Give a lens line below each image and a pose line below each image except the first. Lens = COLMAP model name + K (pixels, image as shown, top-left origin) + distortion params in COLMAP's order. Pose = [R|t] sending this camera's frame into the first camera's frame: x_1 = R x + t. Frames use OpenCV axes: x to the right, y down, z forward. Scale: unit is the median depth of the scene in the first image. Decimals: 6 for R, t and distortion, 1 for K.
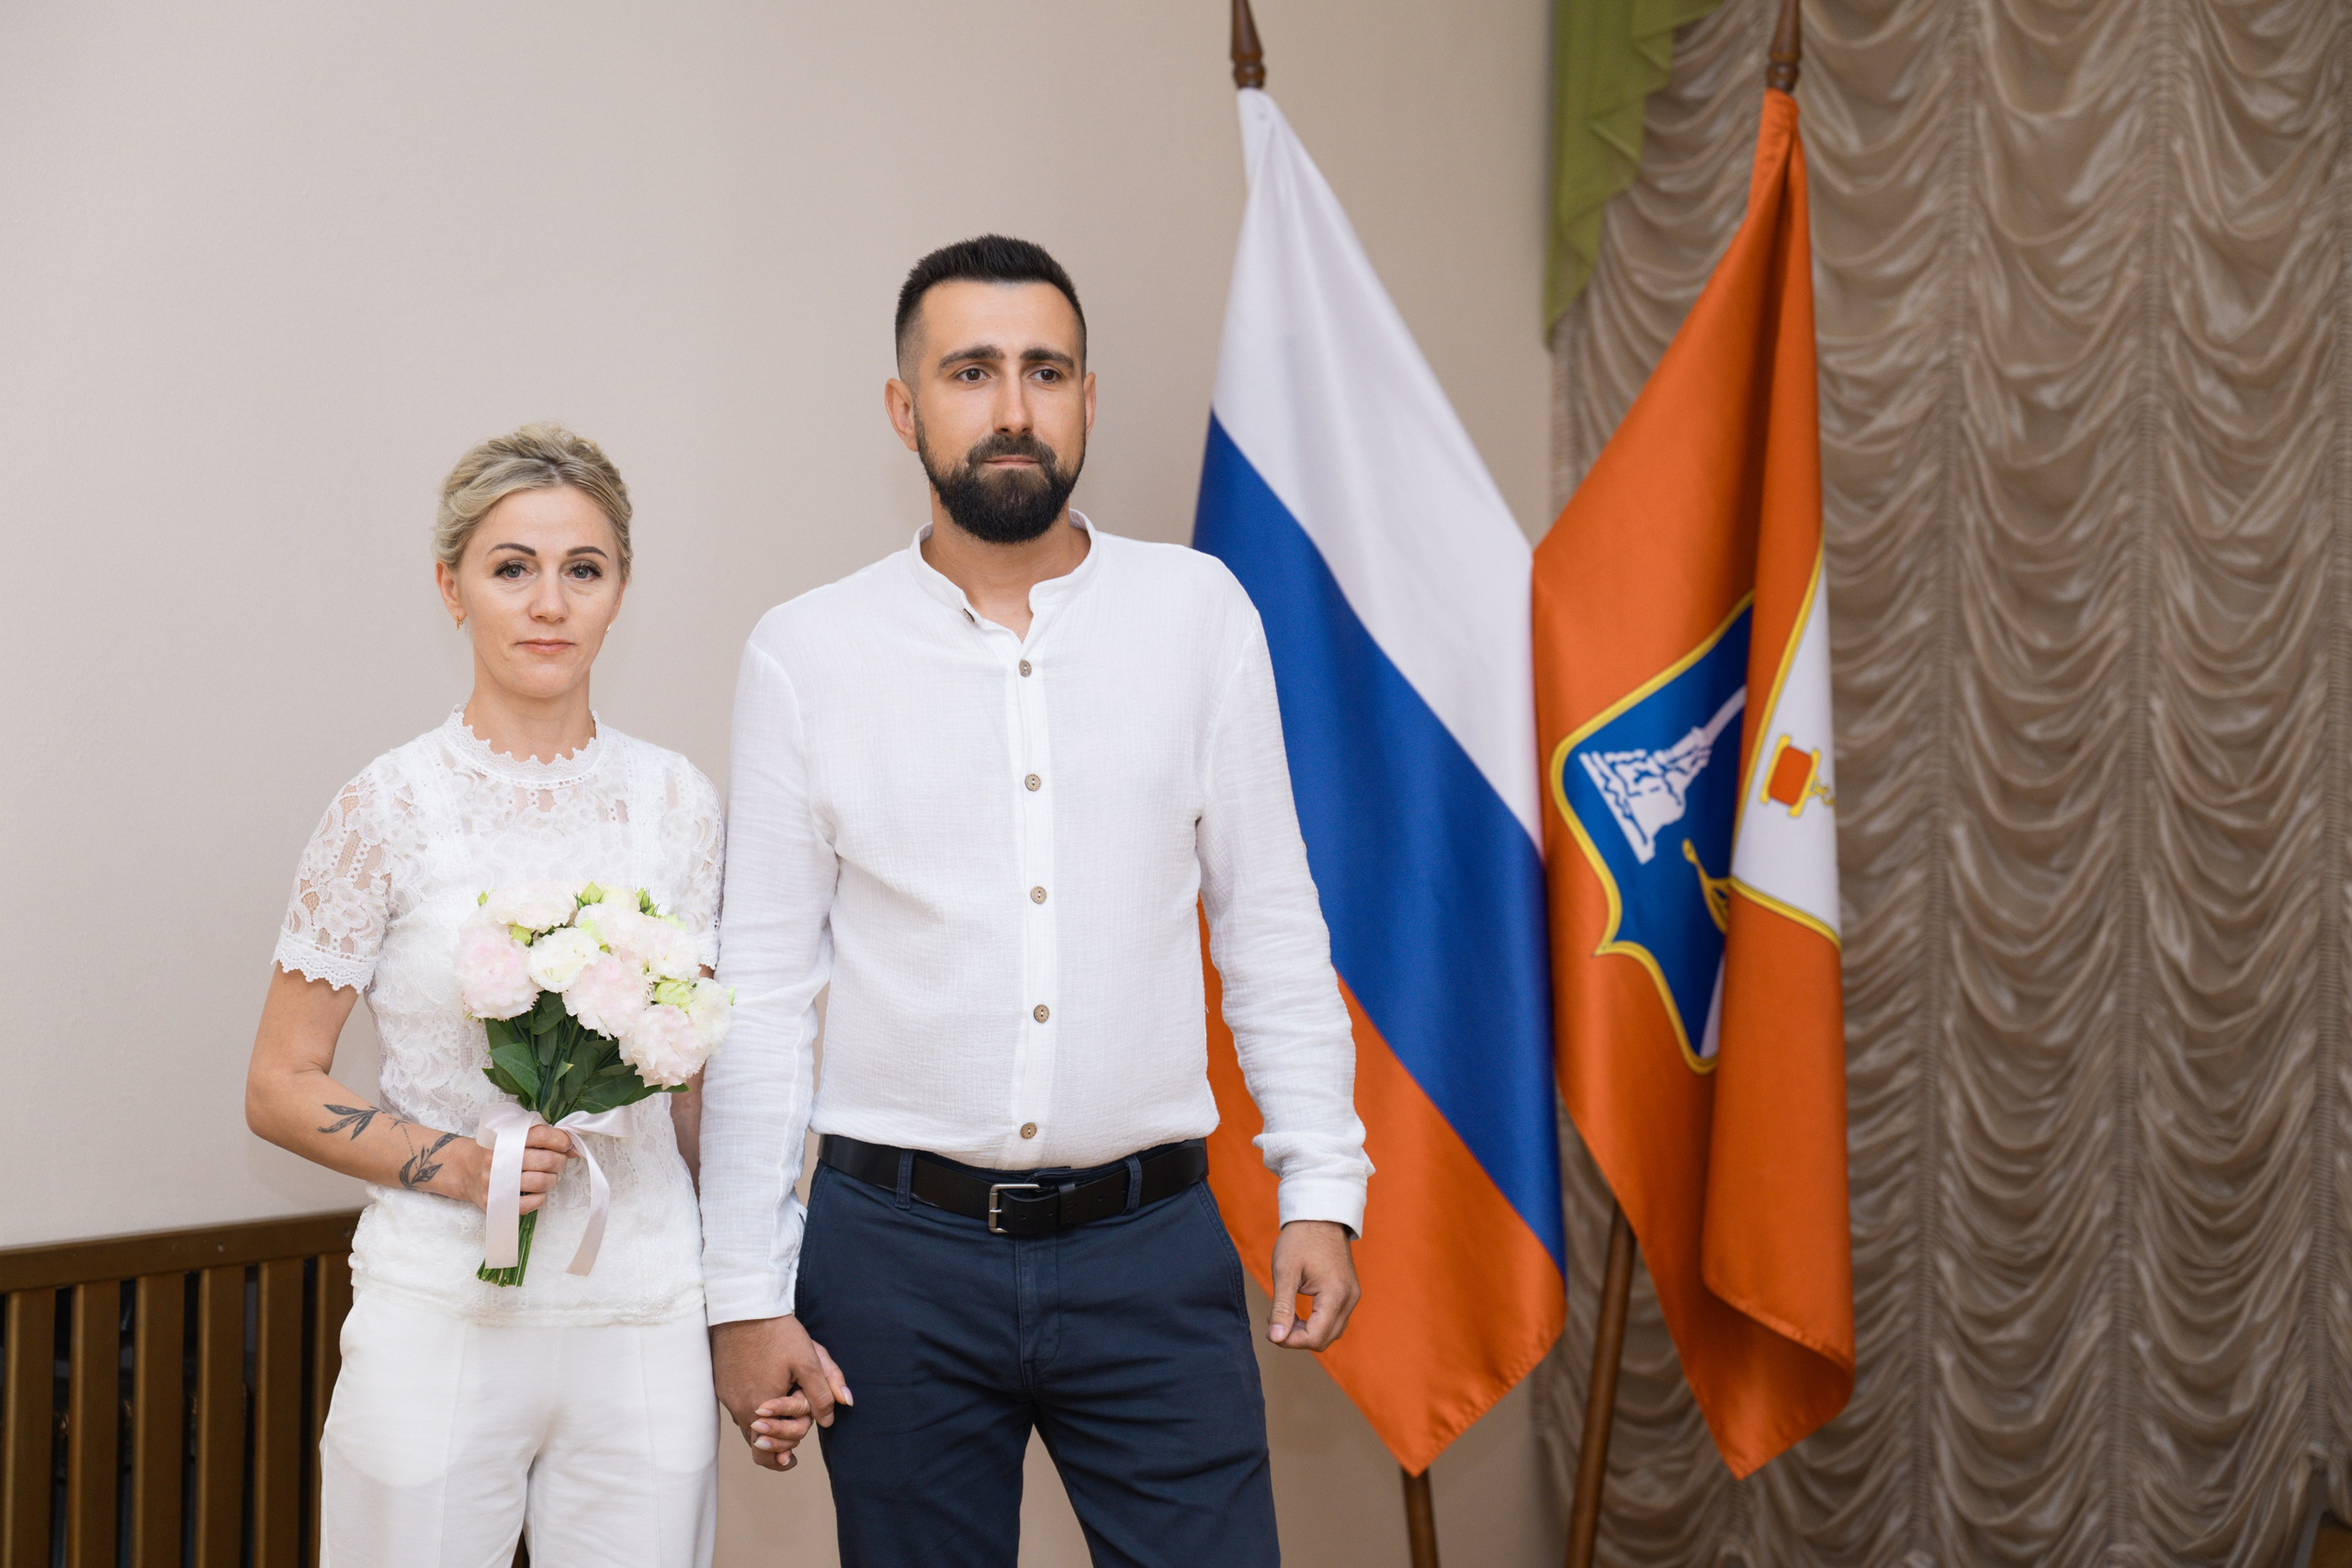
lens RADIAL K [[4794.5, 0, 1153.8], [0, 4794.5, 795.3], [0, 0, 1]] dist [0.018899, 0.000000]
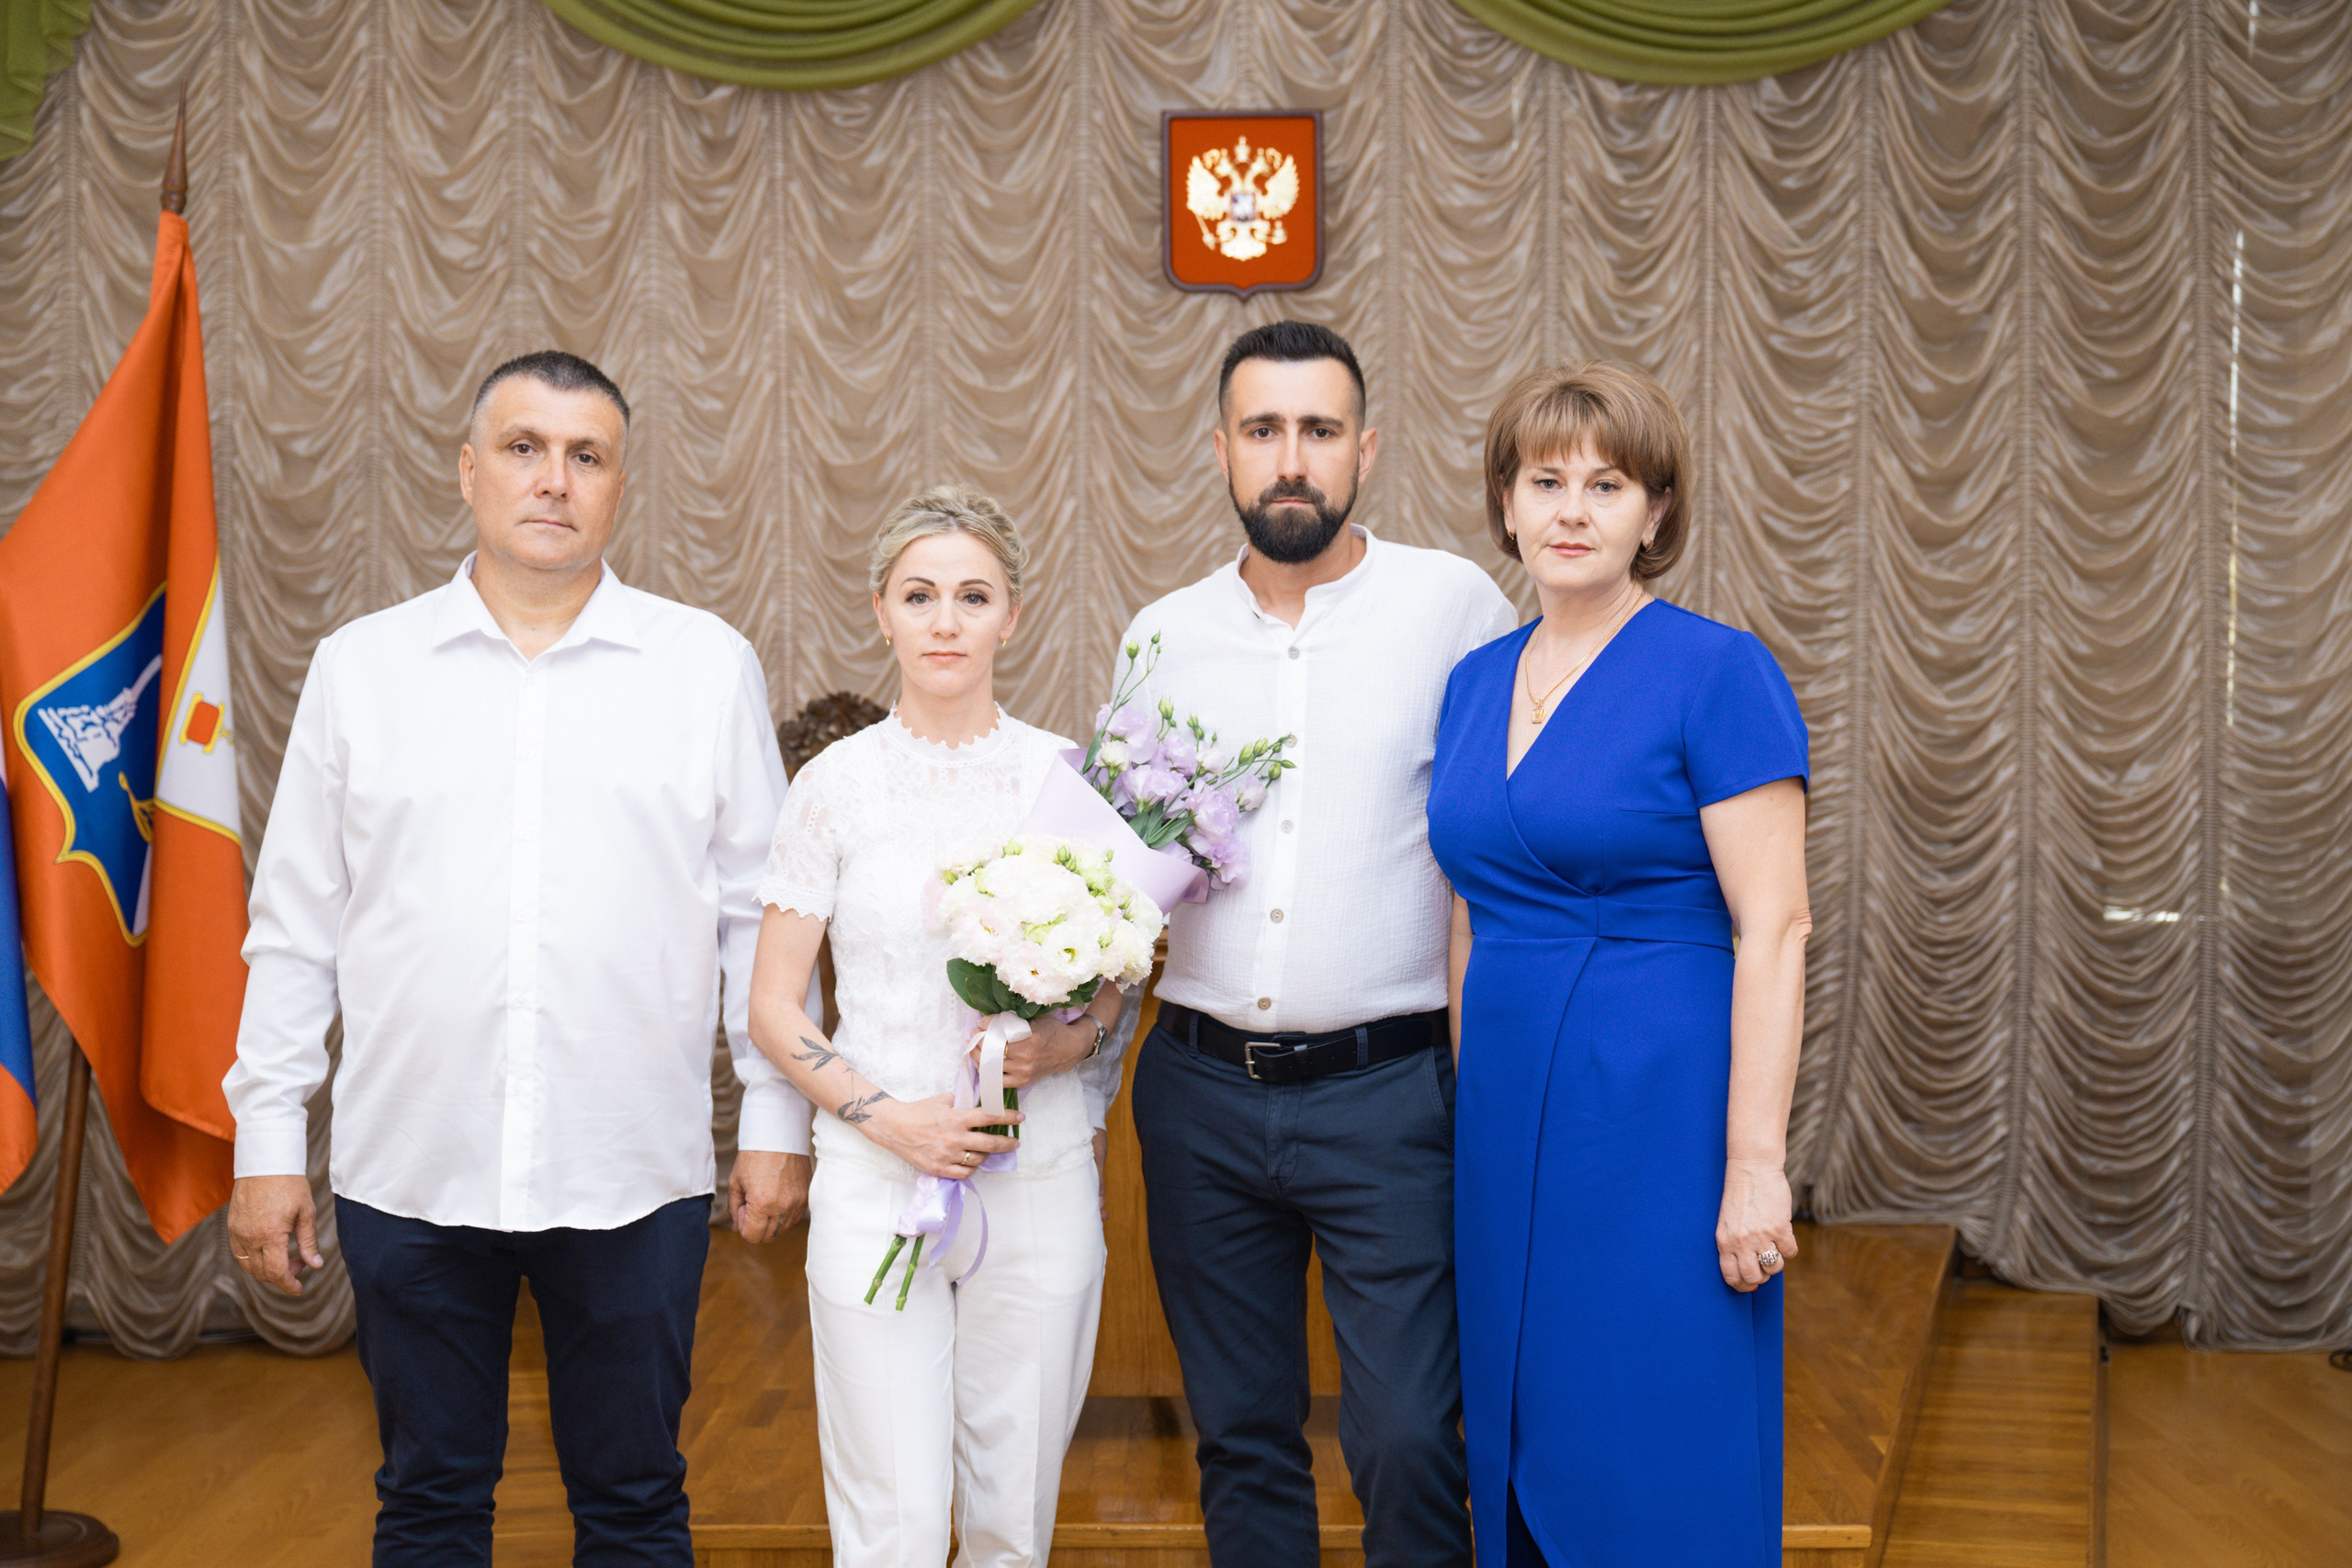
lens RADIAL K [[3273.6, 0, 1129.2], [0, 3273.6, 816.4], [0, 0, 1]] dist [0.015105, 0.000000]
pose [[0.842816, -0.034894, 0.537070, -0.128762], [0.019602, 0.999224, 0.034160, -0.003299], [-0.537845, -0.018263, 0.842846, 0.060132]]
